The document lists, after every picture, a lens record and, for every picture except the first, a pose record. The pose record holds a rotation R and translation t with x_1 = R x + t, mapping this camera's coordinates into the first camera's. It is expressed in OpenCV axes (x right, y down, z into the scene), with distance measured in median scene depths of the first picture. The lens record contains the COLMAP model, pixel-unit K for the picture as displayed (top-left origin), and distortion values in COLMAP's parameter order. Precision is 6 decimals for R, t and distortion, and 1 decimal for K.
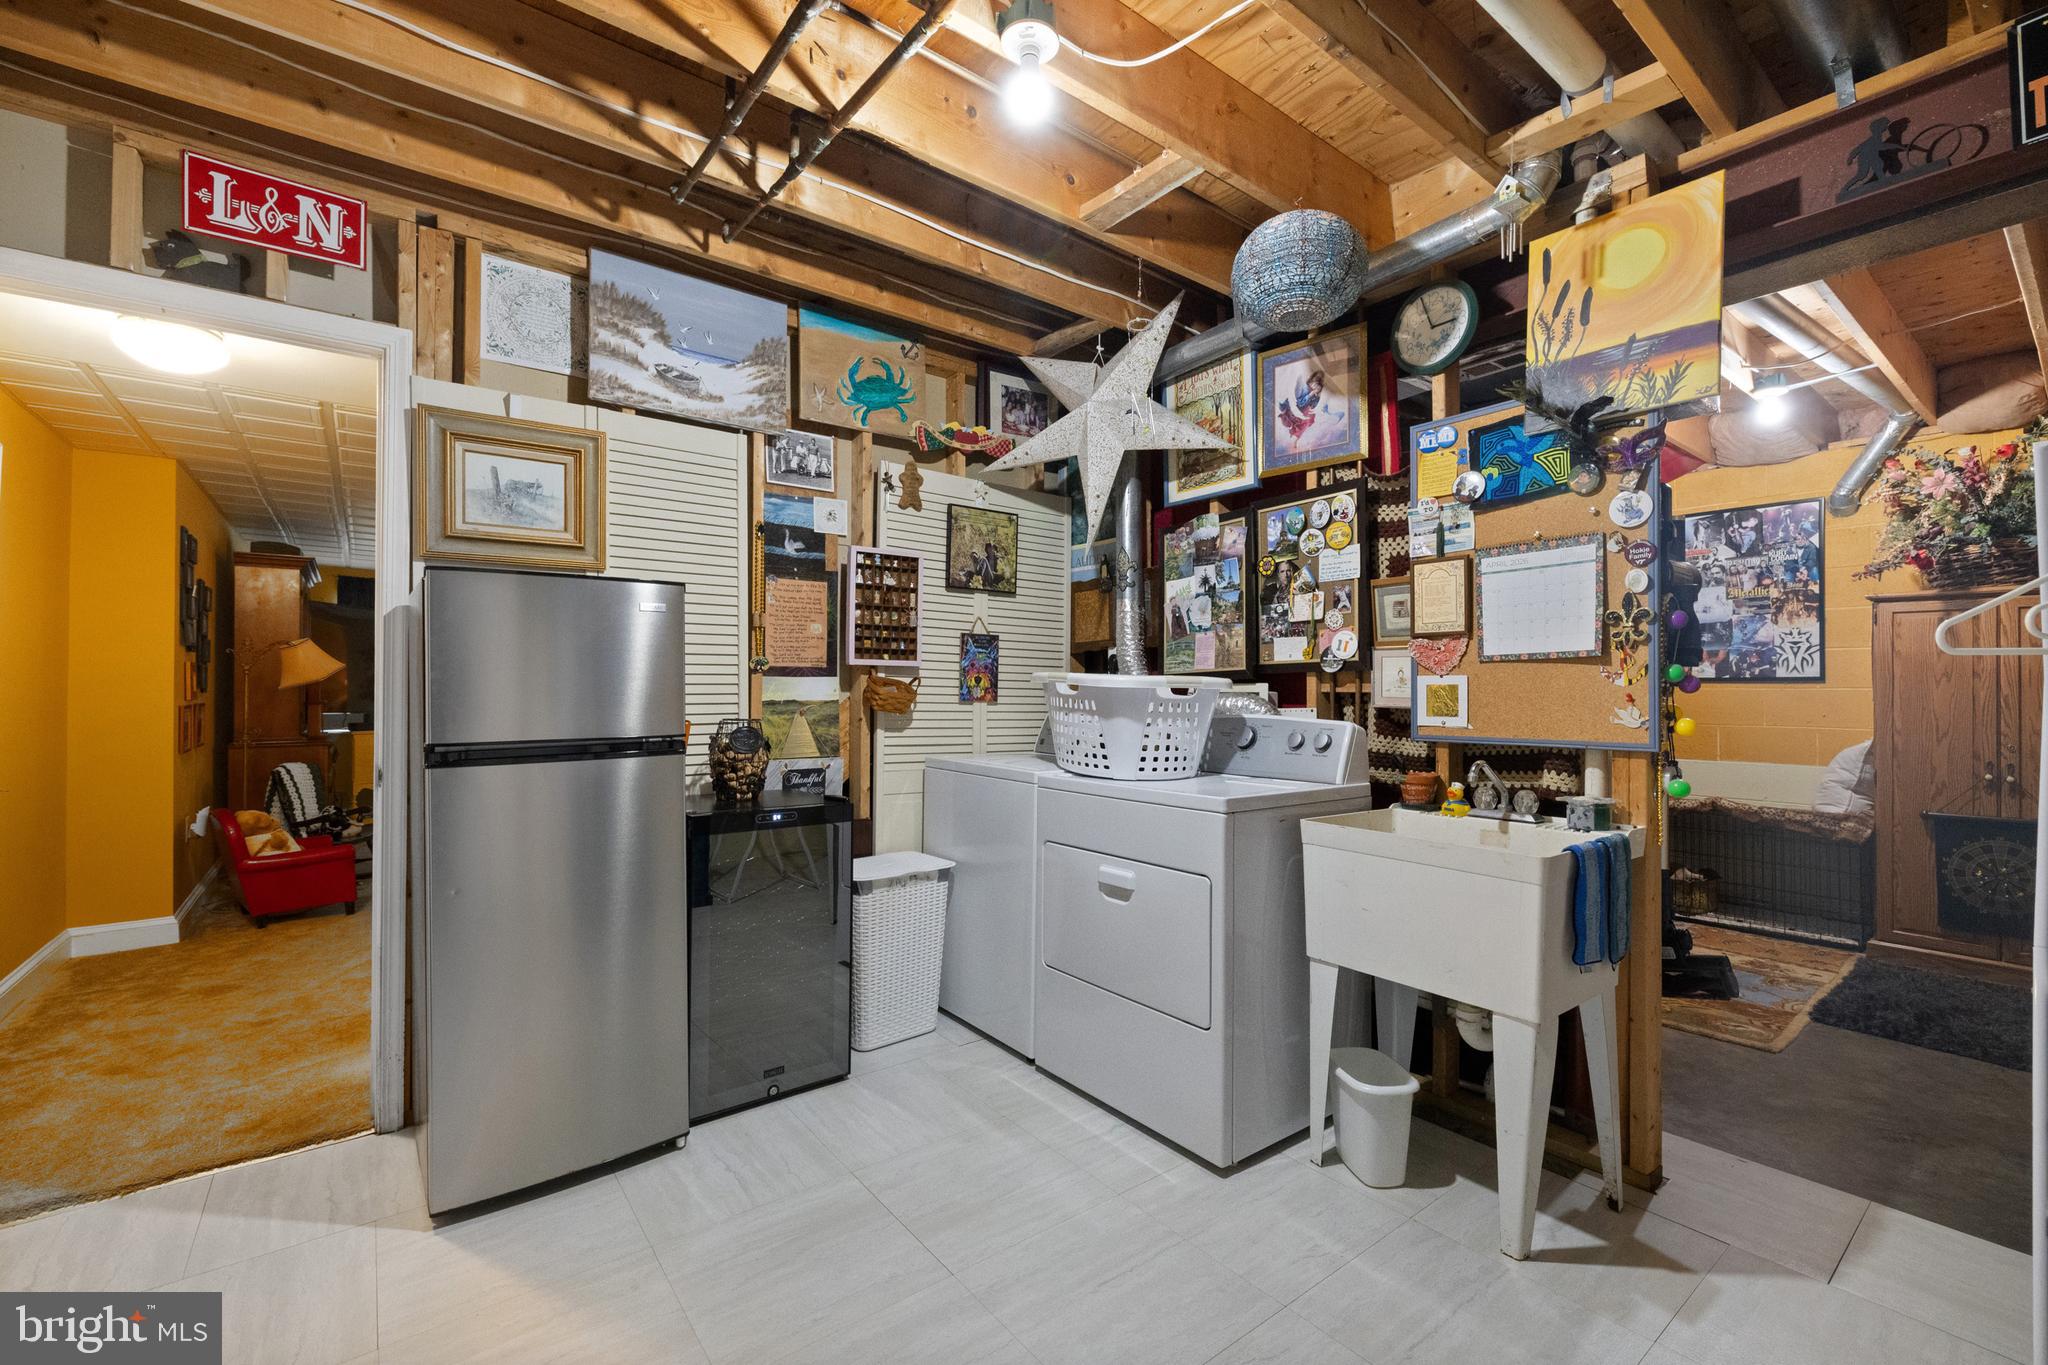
lens RADIAL K [[862.7, 0, 1025.0], [0, 862.7, 686.0], [0, 0, 1]] dist [0.001294, 0.000447]
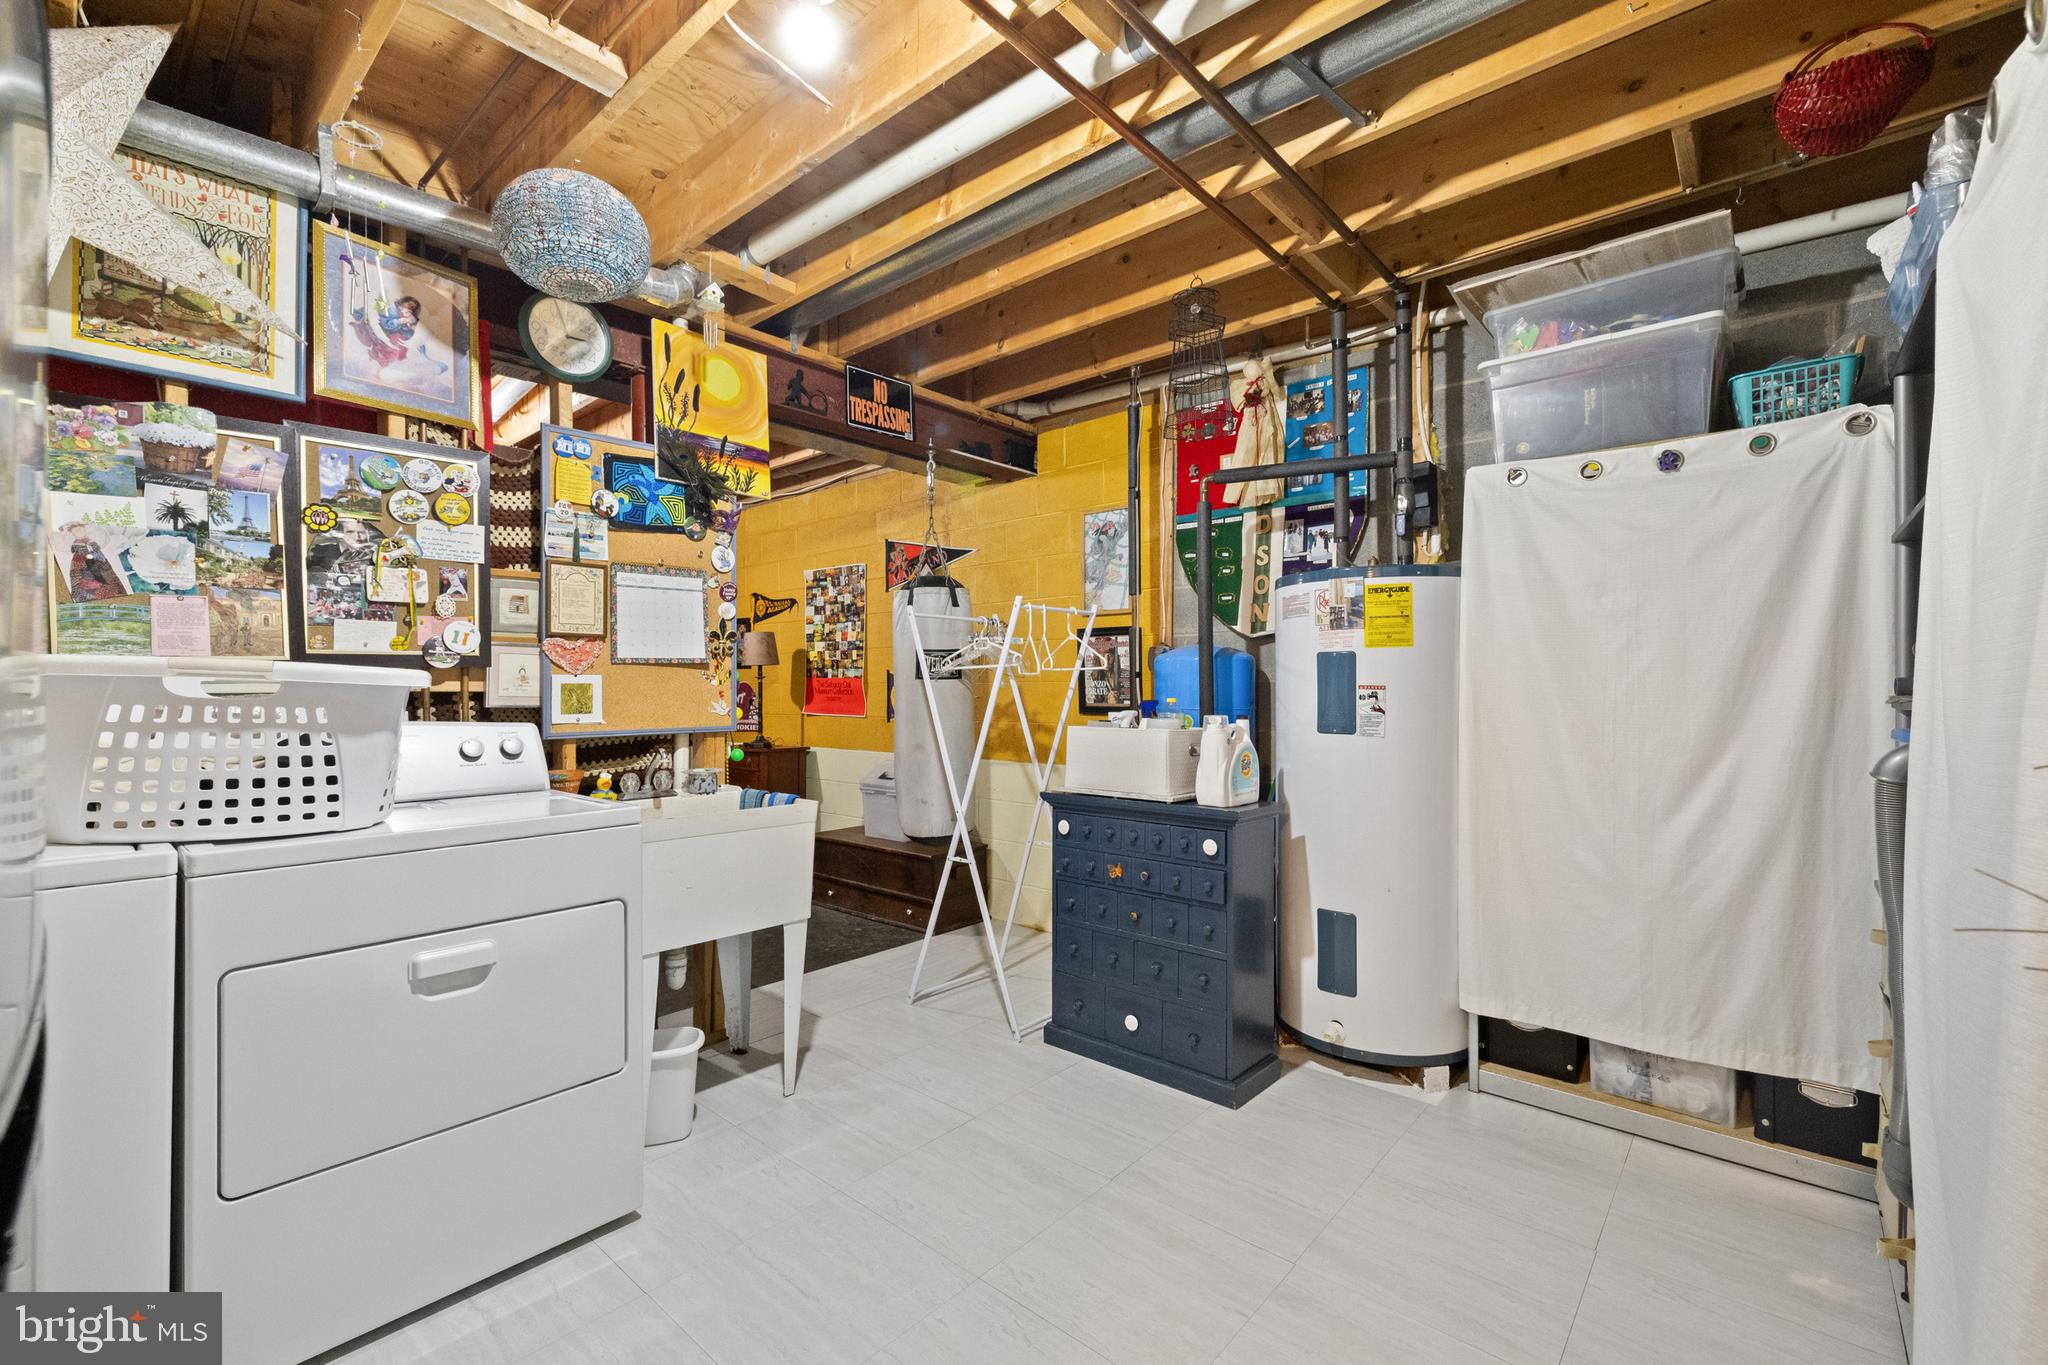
lens RADIAL K [[862.7, 0, 1025.0], [0, 862.7, 686.0], [0, 0, 1]] dist [0.001294, 0.000447]
pose [[-0.195668, -0.000536, 0.980670, -0.609236], [-0.004064, 0.999992, -0.000265, -0.000284], [-0.980662, -0.004037, -0.195669, 0.626171]]
